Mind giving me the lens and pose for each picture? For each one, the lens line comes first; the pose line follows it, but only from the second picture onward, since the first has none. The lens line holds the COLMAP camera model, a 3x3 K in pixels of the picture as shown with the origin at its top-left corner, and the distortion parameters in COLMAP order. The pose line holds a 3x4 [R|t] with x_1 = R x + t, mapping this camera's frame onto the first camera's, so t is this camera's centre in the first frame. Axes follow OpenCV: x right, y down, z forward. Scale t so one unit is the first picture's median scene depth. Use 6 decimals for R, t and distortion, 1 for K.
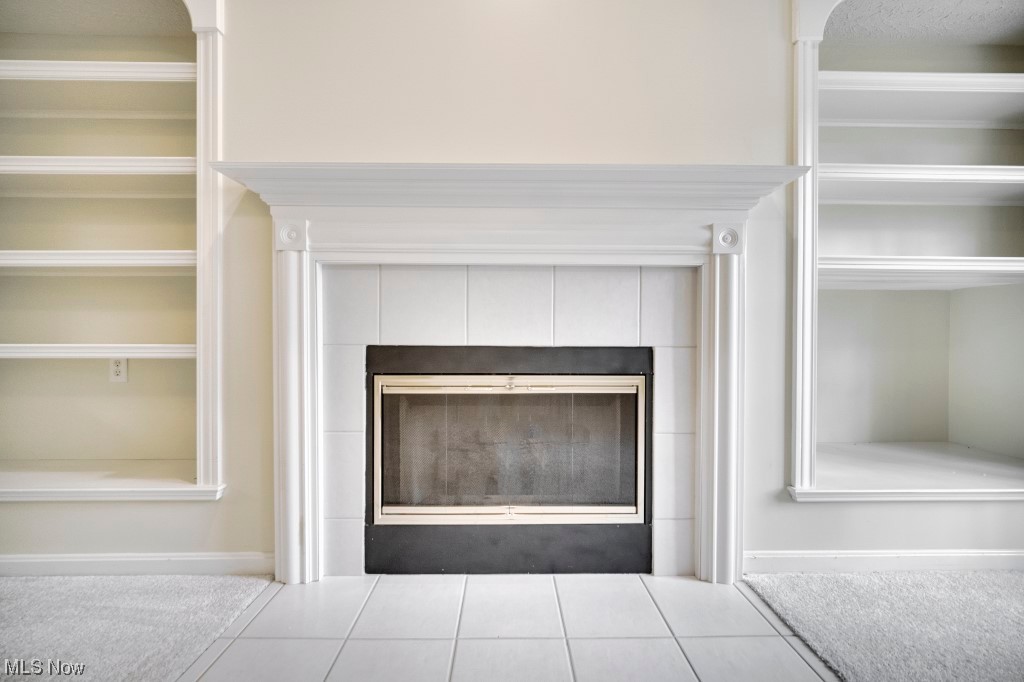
lens RADIAL K [[404.2, 0, 510.5], [0, 404.2, 345.5], [0, 0, 1]] dist [-0.007502, 0.000927]
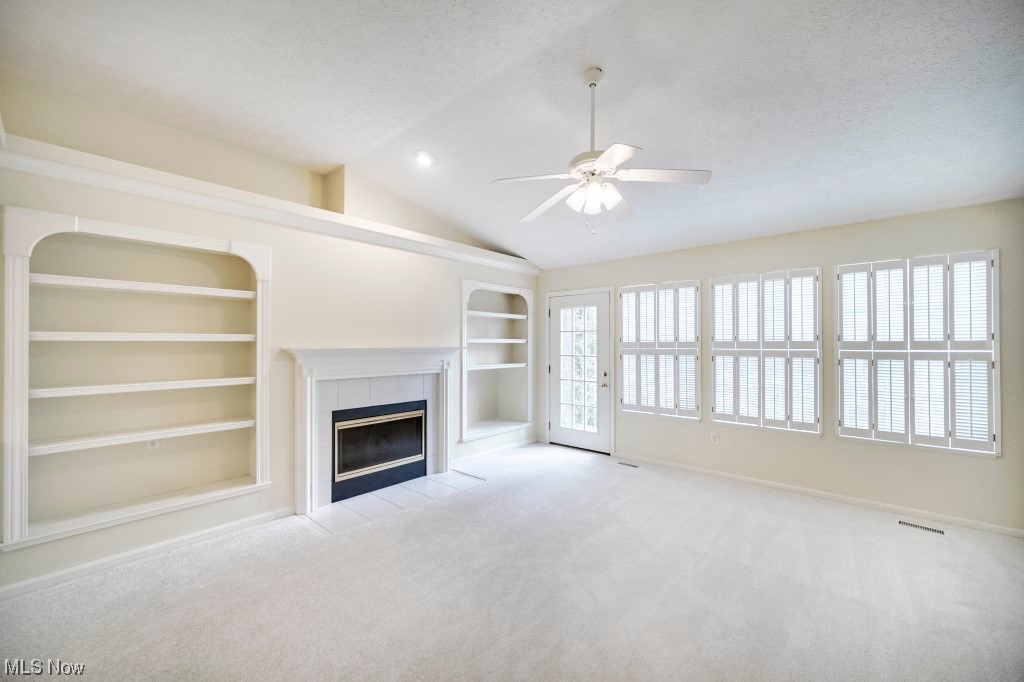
lens RADIAL K [[404.2, 0, 512.7], [0, 404.2, 341.4], [0, 0, 1]] dist [-0.007502, 0.000927]
pose [[0.670750, 0.001900, 0.741681, -1.461847], [0.008547, 0.999911, -0.010291, -0.397308], [-0.741634, 0.013242, 0.670674, -1.516609]]
